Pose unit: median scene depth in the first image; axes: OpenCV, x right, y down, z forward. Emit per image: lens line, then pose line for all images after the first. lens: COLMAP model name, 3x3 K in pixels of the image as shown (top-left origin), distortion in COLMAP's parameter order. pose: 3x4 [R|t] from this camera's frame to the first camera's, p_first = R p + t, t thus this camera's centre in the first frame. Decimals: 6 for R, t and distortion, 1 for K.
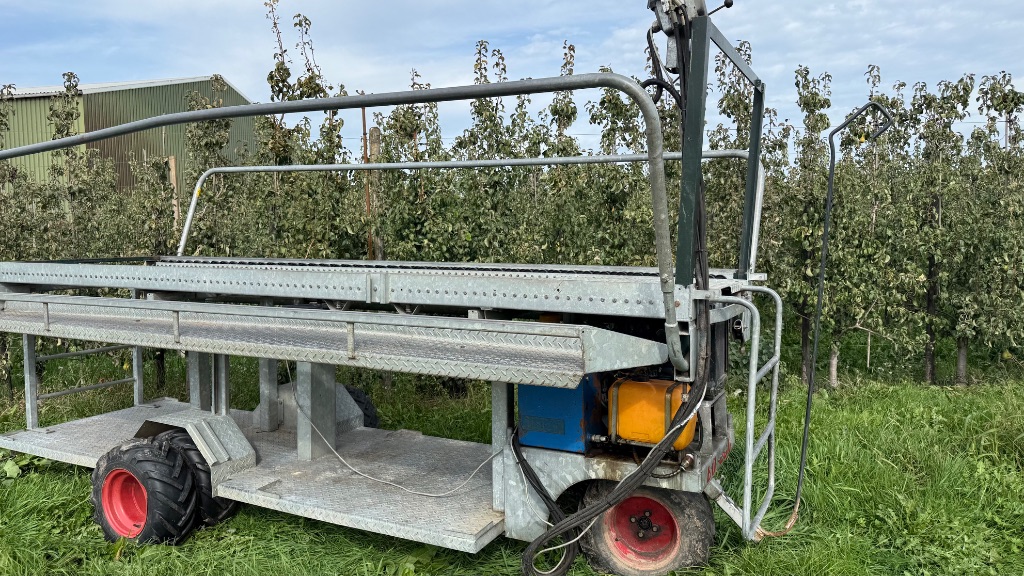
lens RADIAL K [[760.2, 0, 512.0], [0, 760.2, 288.0], [0, 0, 1]] dist [0.093820, -0.206317]
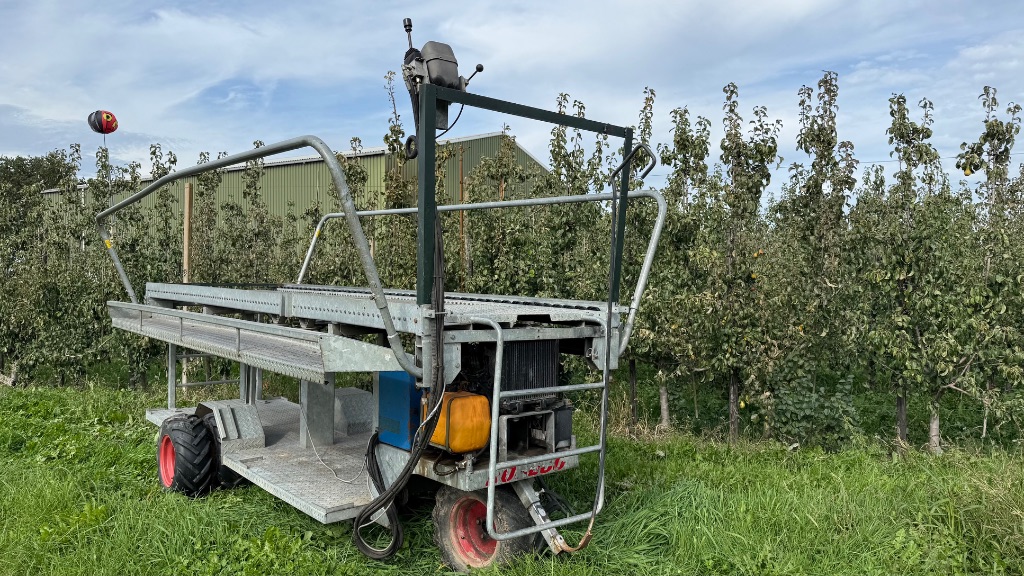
lens RADIAL K [[793.3, 0, 512.0], [0, 793.3, 288.0], [0, 0, 1]] dist [0.052114, -0.091290]
pose [[0.912167, 0.025955, -0.408995, 0.368345], [-0.050704, 0.997472, -0.049782, 0.010237], [0.406669, 0.066148, 0.911178, -0.029896]]
